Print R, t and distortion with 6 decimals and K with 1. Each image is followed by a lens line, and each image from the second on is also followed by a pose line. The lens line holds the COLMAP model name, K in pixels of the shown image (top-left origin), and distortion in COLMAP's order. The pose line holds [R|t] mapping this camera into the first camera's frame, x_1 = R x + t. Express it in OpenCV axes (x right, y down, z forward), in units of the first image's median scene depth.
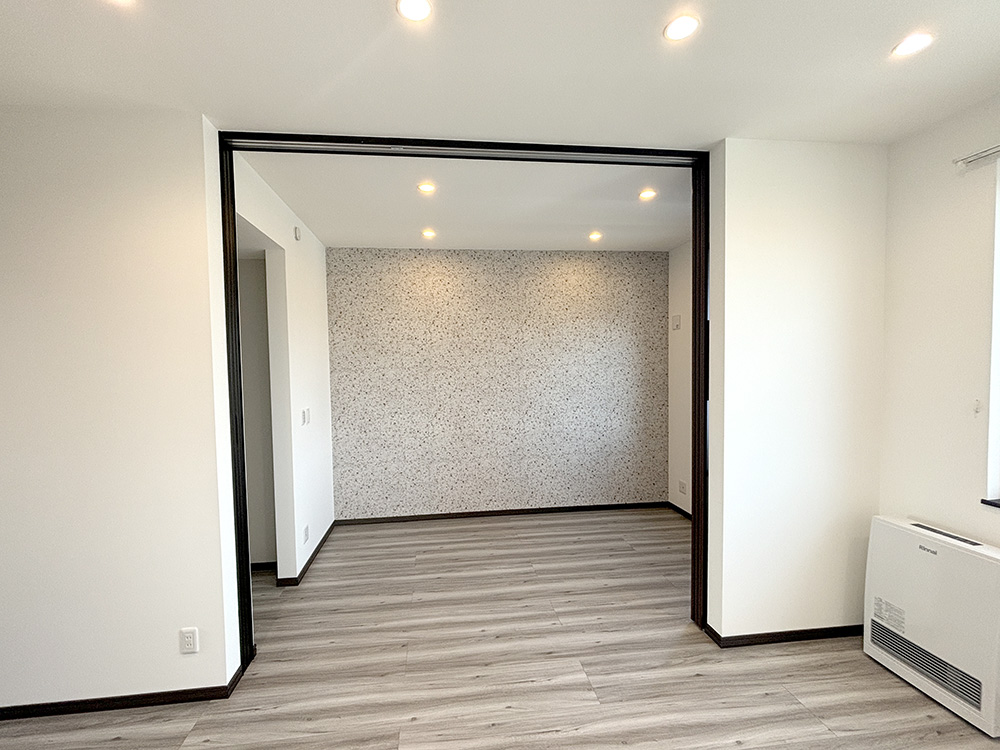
lens RADIAL K [[436.6, 0, 485.1], [0, 436.6, 384.7], [0, 0, 1]] dist [-0.001105, 0.000260]
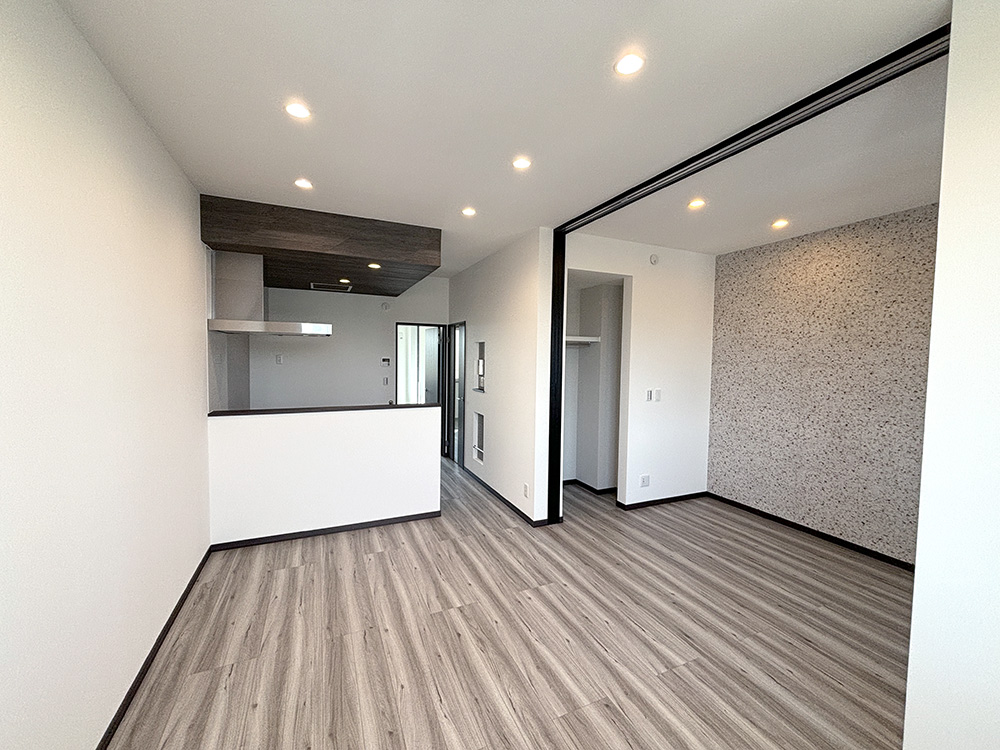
lens RADIAL K [[401.9, 0, 500.0], [0, 401.9, 375.0], [0, 0, 1]] dist [0.000169, 0.000624]
pose [[0.302465, 0.067097, -0.950796, 0.668704], [-0.063933, 0.996701, 0.049998, -0.021842], [0.951014, 0.045664, 0.305756, 0.189109]]
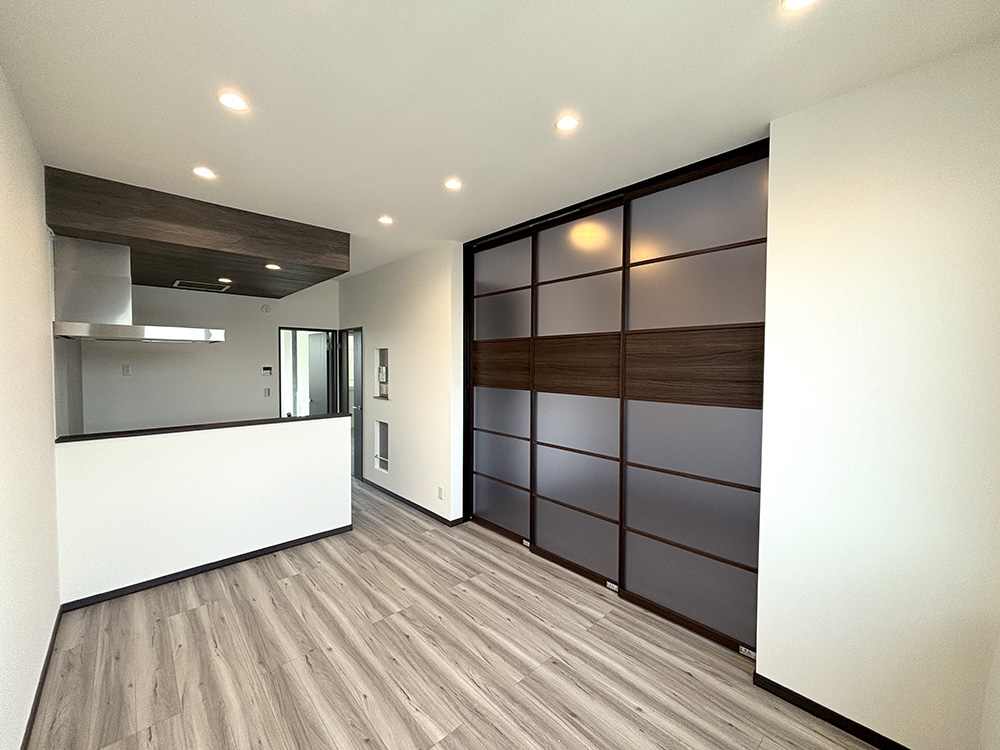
lens RADIAL K [[401.9, 0, 500.0], [0, 401.9, 375.0], [0, 0, 1]] dist [0.000169, 0.000624]
pose [[0.588914, 0.044863, -0.806949, 0.664891], [-0.050101, 0.998564, 0.018952, -0.017620], [0.806641, 0.029268, 0.590316, 0.049555]]
